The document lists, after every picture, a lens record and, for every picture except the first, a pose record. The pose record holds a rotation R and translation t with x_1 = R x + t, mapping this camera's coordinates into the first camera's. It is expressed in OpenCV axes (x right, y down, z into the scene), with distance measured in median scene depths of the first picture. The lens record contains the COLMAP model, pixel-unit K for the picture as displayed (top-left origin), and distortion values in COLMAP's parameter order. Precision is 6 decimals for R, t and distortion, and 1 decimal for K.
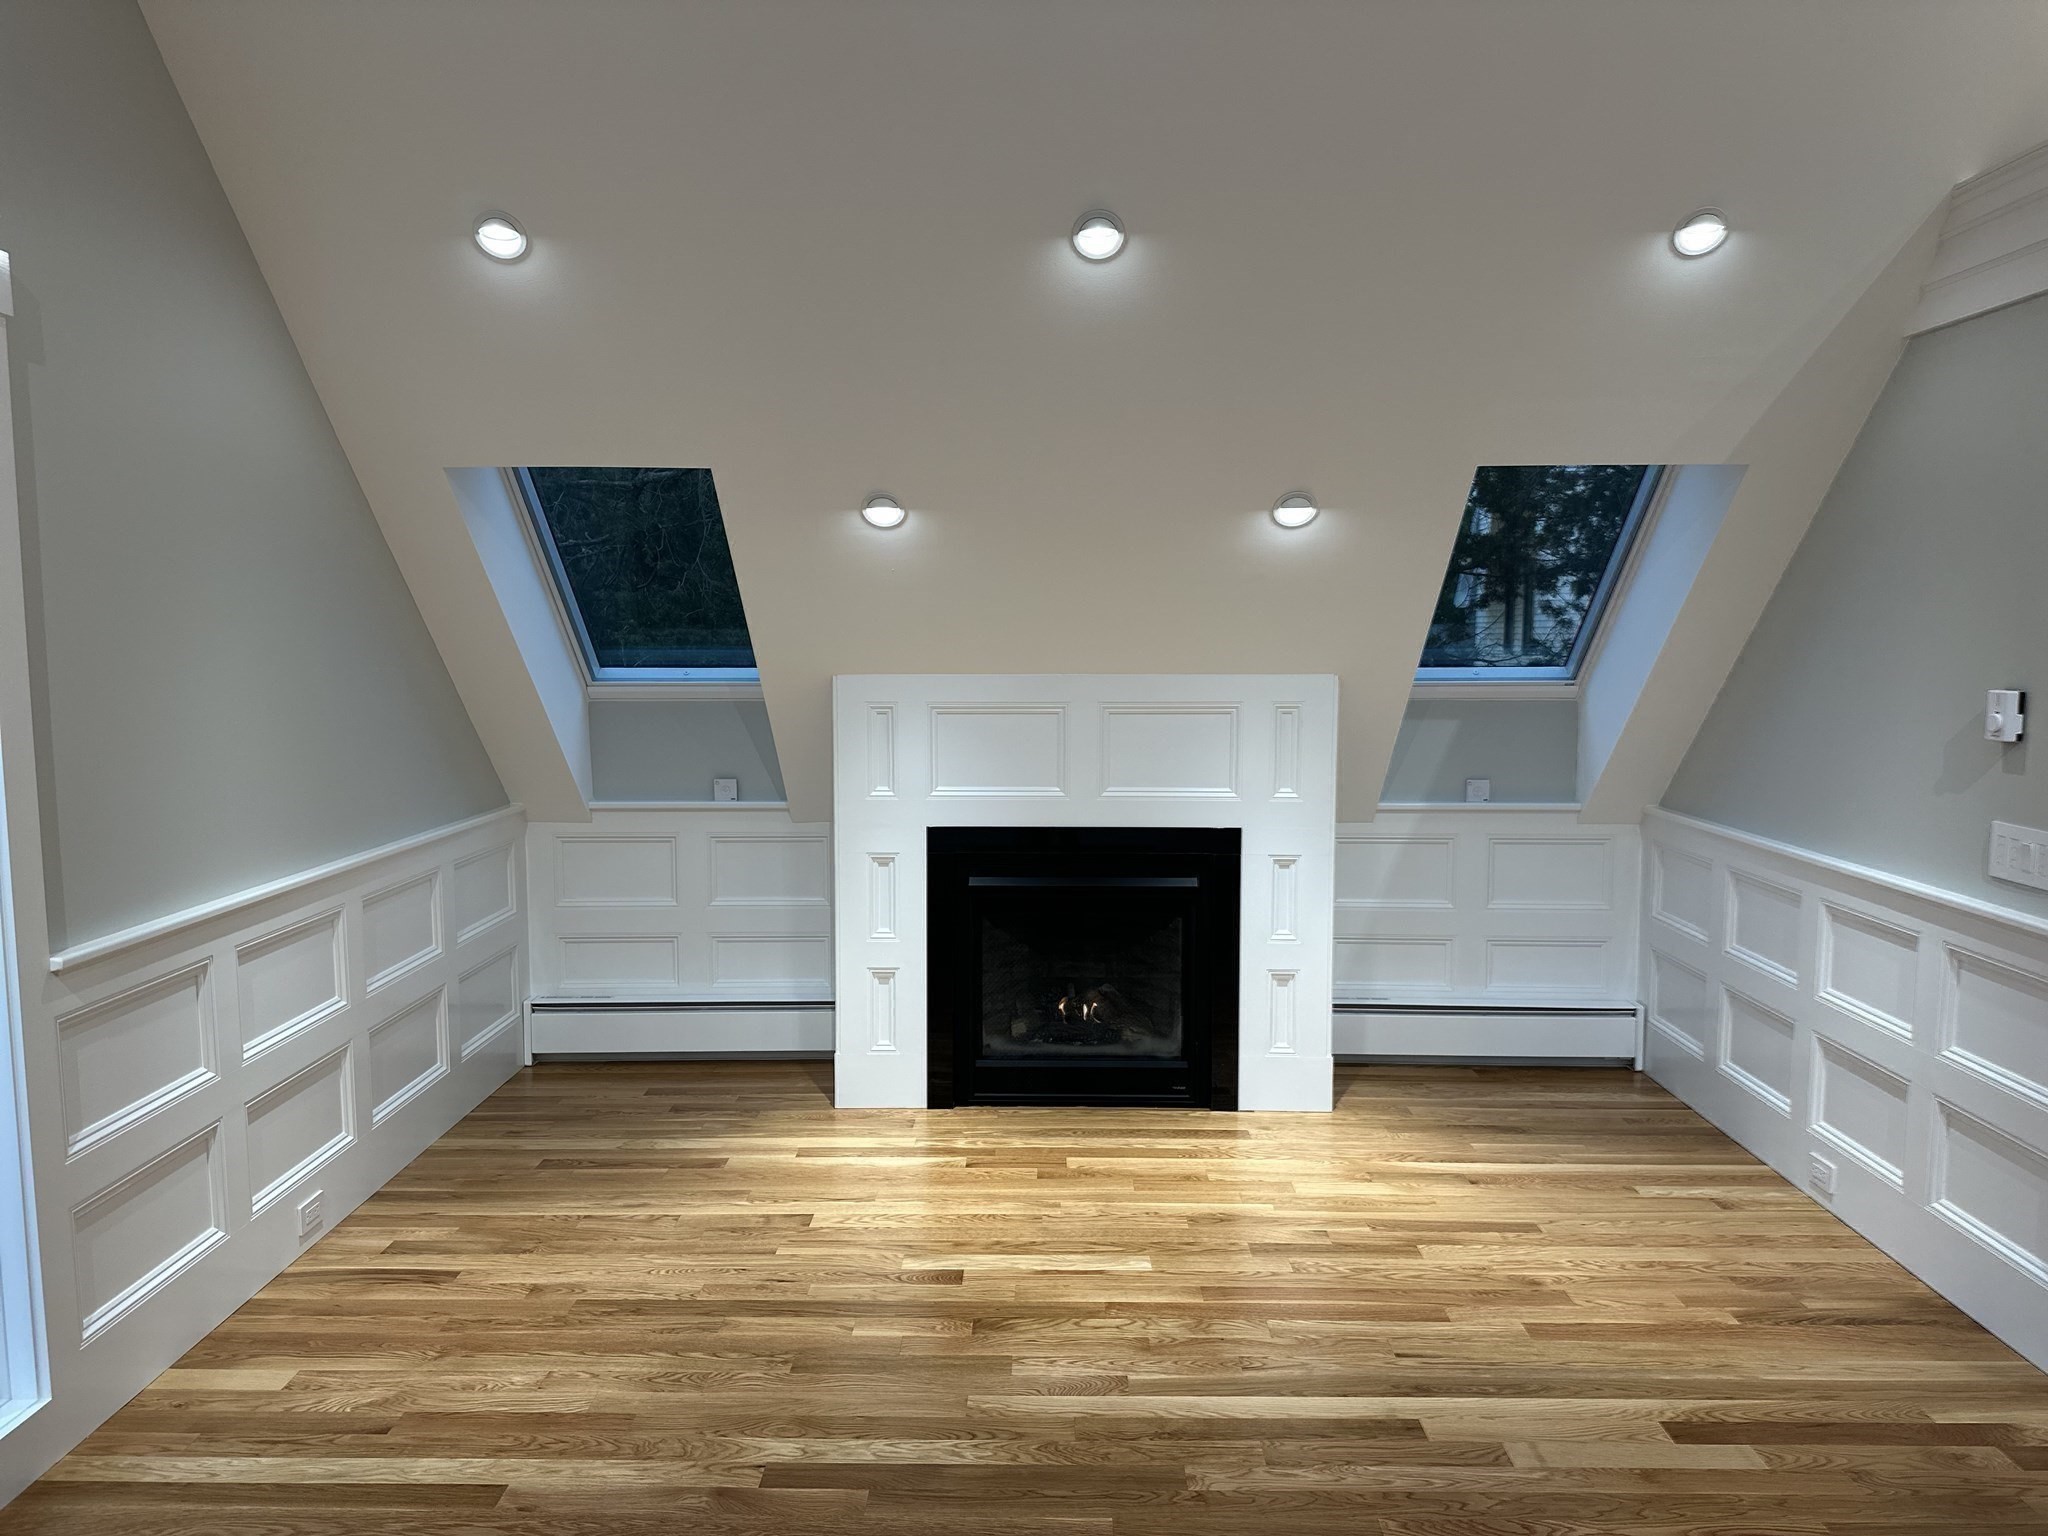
lens RADIAL K [[1430.8, 0, 1024.0], [0, 1430.8, 768.0], [0, 0, 1]] dist [0.072510, -0.088651]
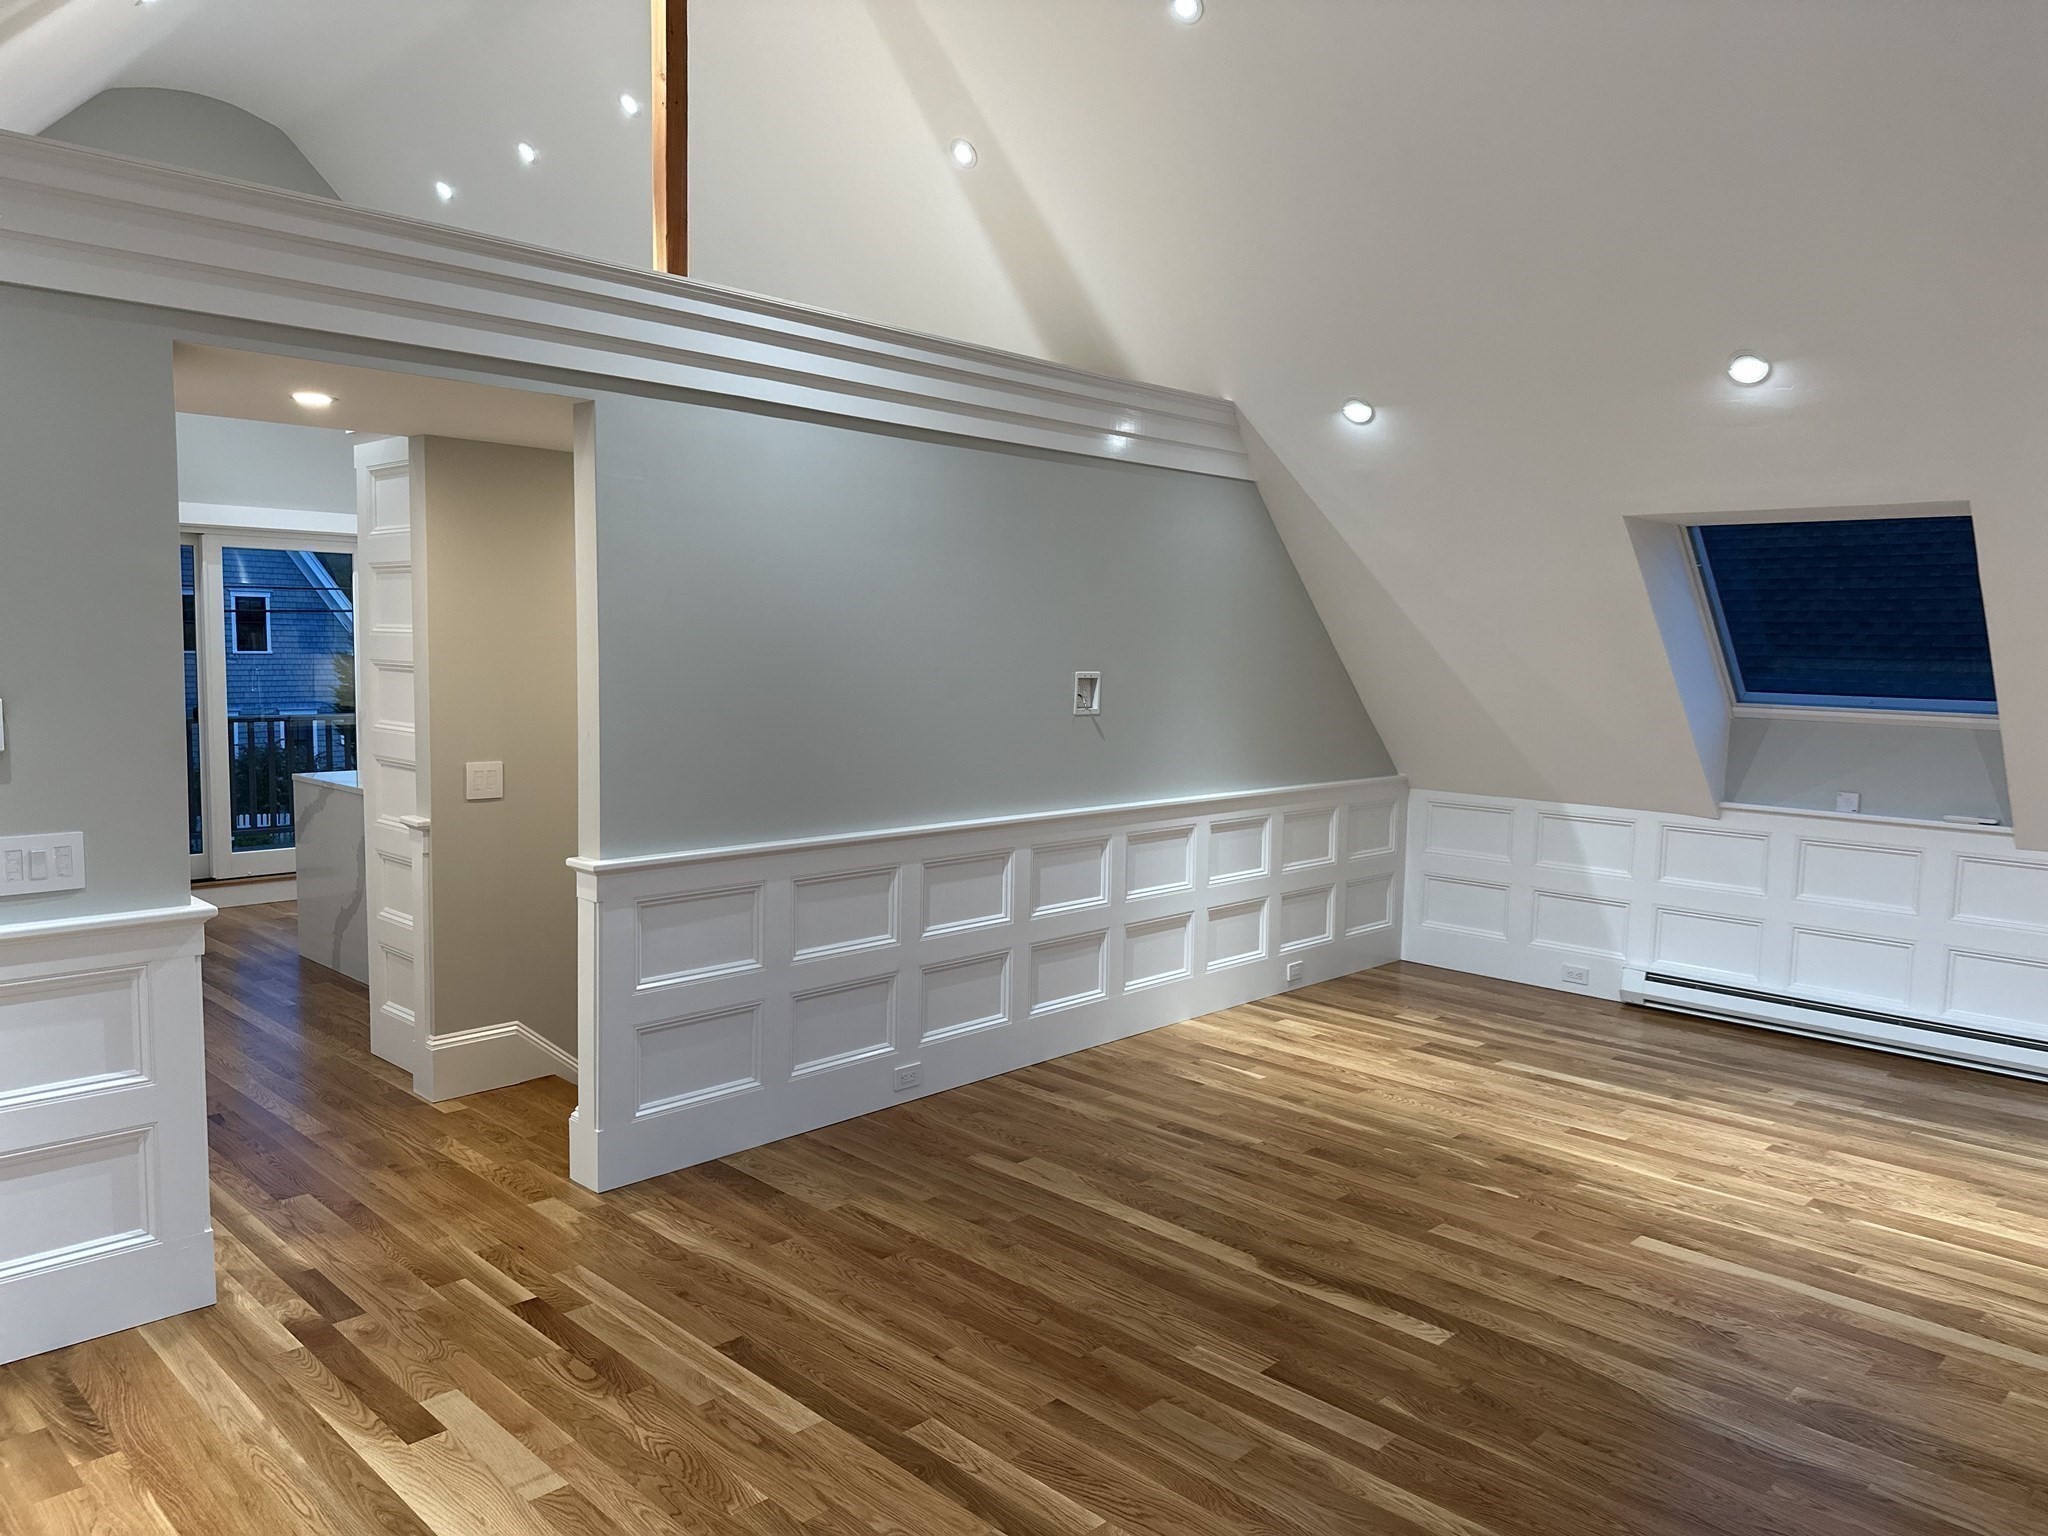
lens RADIAL K [[1430.8, 0, 1024.0], [0, 1430.8, 768.0], [0, 0, 1]] dist [0.072510, -0.088651]
pose [[-0.730131, -0.069579, 0.679756, -0.367532], [0.055455, 0.985487, 0.160438, -0.098821], [-0.681054, 0.154837, -0.715676, 0.989510]]
